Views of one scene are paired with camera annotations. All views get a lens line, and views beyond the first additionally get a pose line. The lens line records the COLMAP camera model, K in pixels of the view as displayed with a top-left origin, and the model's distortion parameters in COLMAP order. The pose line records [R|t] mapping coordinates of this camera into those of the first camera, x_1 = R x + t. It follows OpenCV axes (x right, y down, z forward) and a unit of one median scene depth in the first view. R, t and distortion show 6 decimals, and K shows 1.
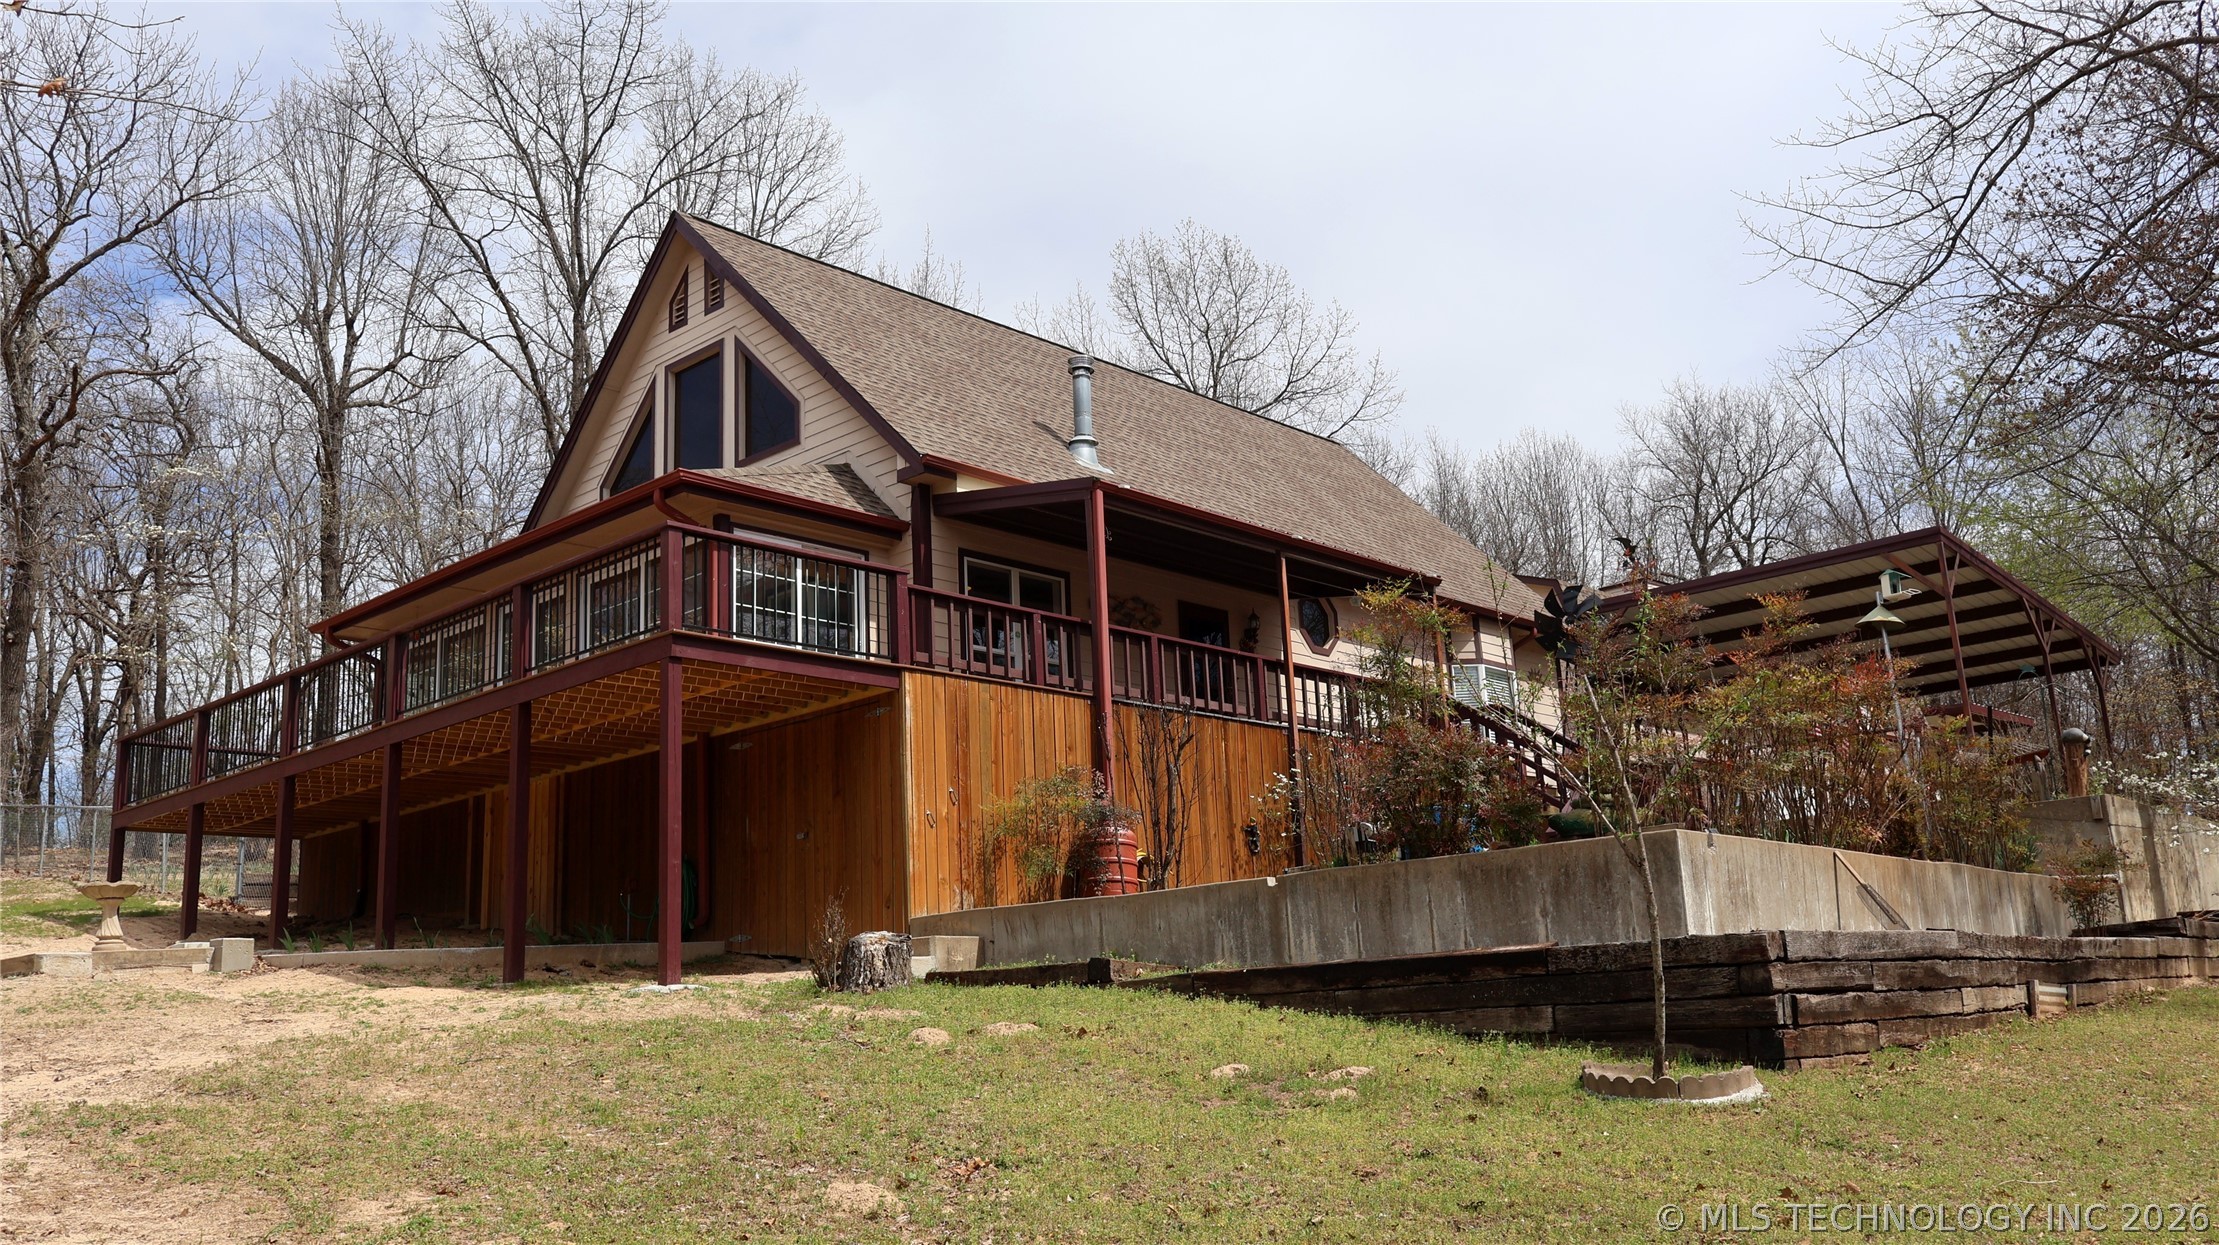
lens RADIAL K [[1858.2, 0, 1109.8], [0, 1858.2, 624.8], [0, 0, 1]] dist [-0.001781, 0.002007]
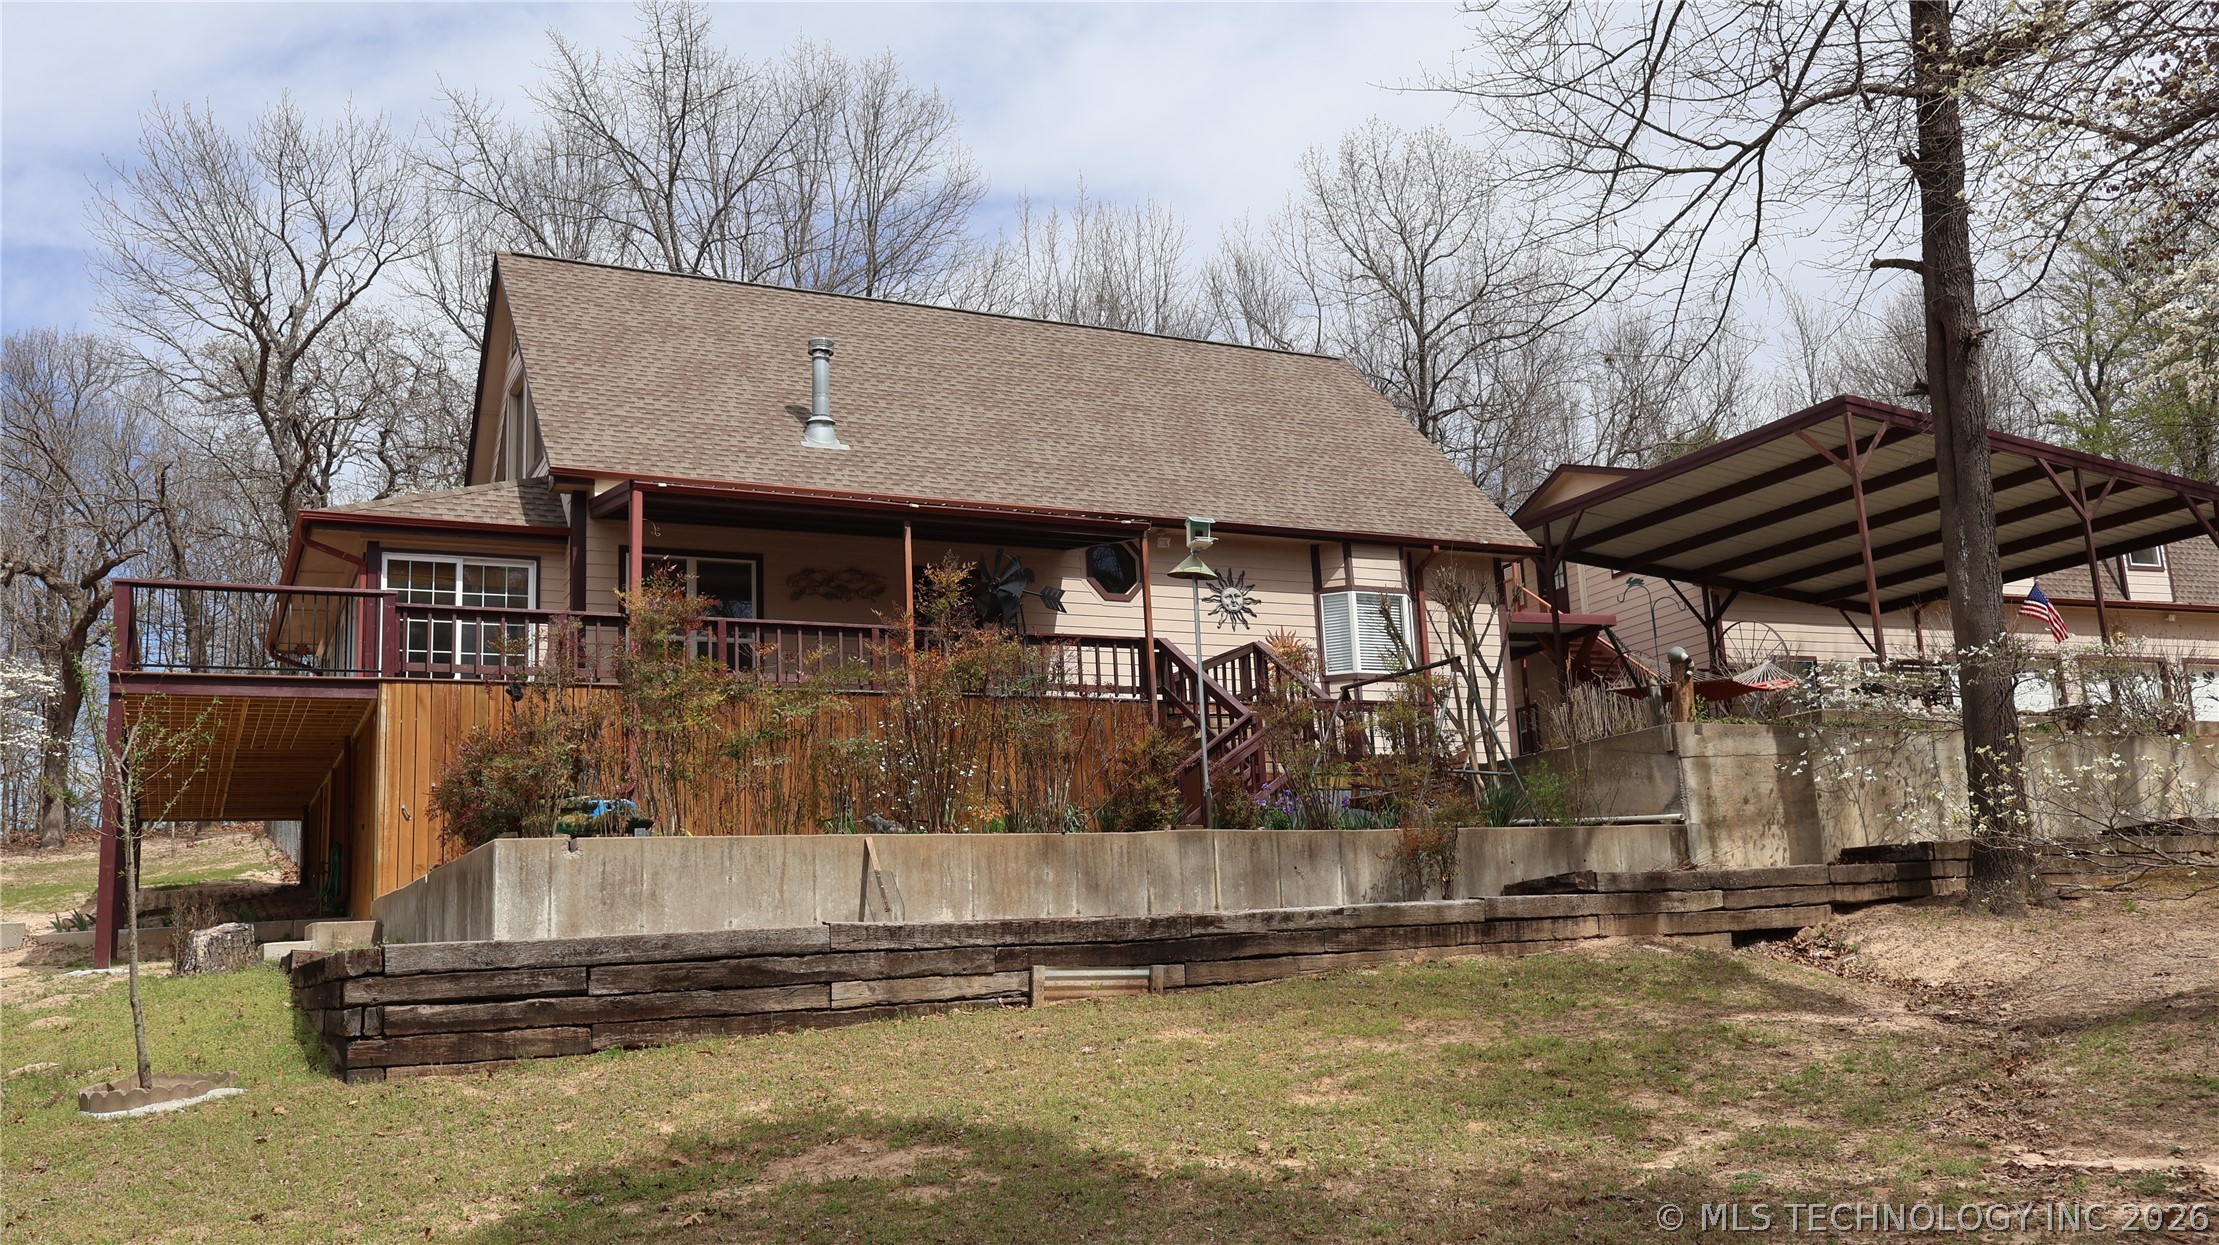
lens RADIAL K [[1858.2, 0, 1108.9], [0, 1858.2, 623.6], [0, 0, 1]] dist [-0.001781, 0.002007]
pose [[0.934638, -0.069338, -0.348776, 0.568639], [0.087528, 0.995488, 0.036649, -0.011023], [0.344661, -0.064781, 0.936489, 0.080785]]
